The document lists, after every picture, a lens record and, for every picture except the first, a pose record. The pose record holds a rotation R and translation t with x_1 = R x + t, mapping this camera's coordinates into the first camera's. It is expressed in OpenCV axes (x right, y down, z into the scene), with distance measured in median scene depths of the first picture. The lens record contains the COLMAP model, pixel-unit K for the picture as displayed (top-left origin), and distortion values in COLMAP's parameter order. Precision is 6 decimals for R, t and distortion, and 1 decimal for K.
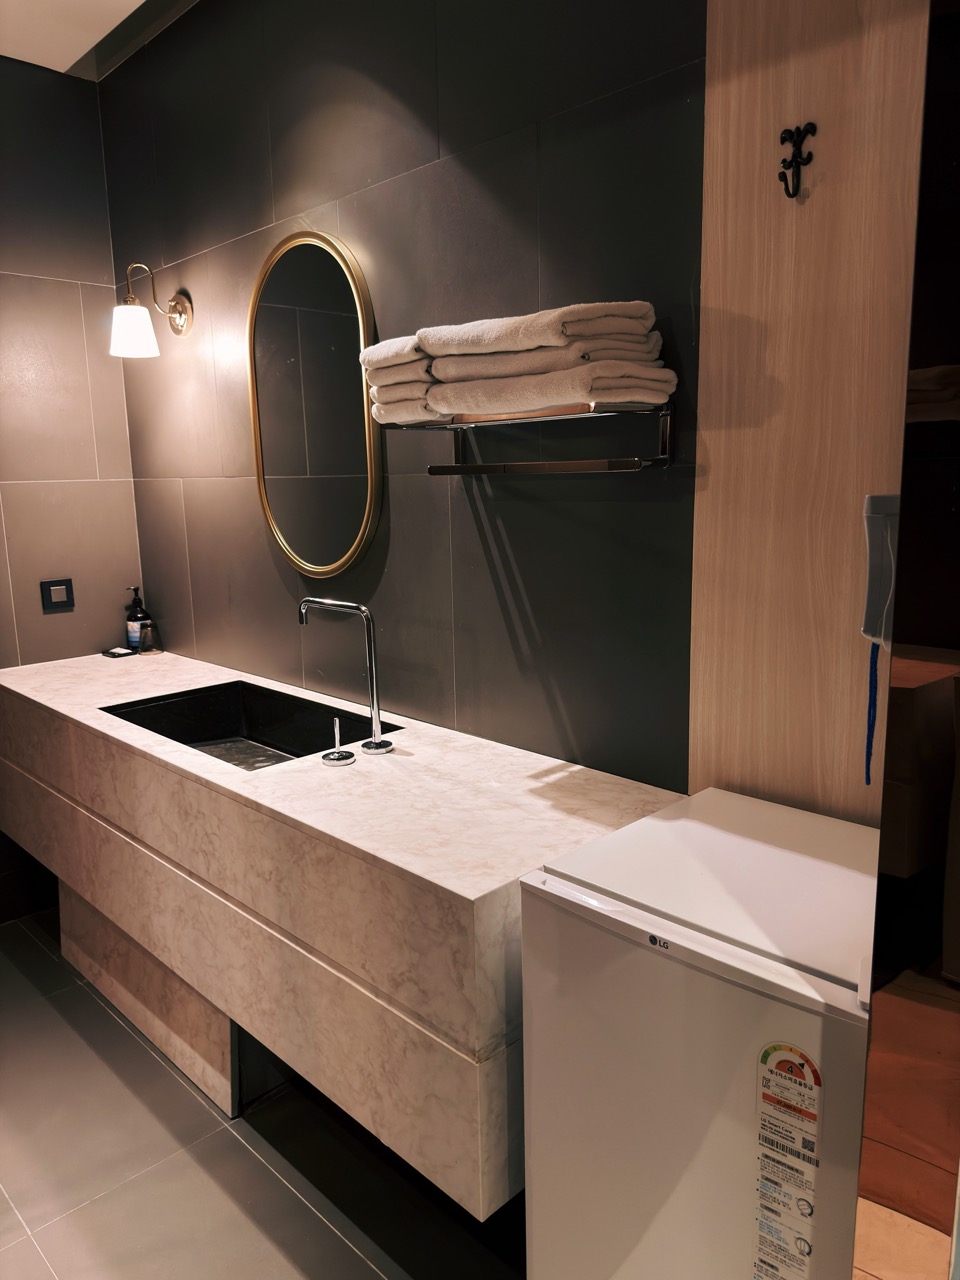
lens RADIAL K [[902.8, 0, 466.2], [0, 902.8, 629.9], [0, 0, 1]] dist [0.157675, -0.275694]
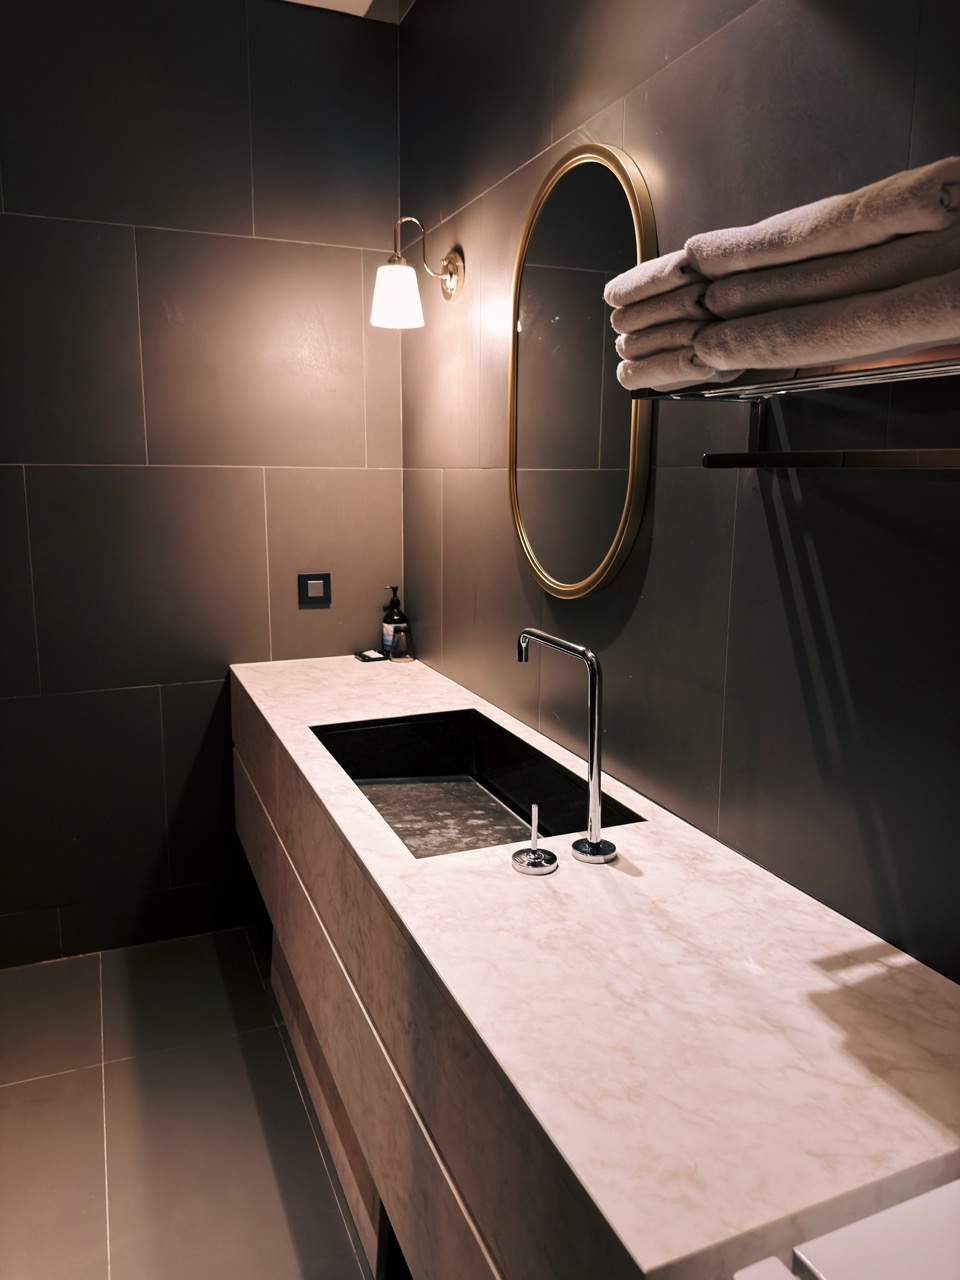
lens RADIAL K [[902.8, 0, 466.2], [0, 902.8, 629.9], [0, 0, 1]] dist [0.157675, -0.275694]
pose [[0.933374, 0.090594, -0.347282, 0.040606], [-0.088302, 0.995841, 0.022457, -0.049828], [0.347872, 0.009705, 0.937492, 0.296087]]
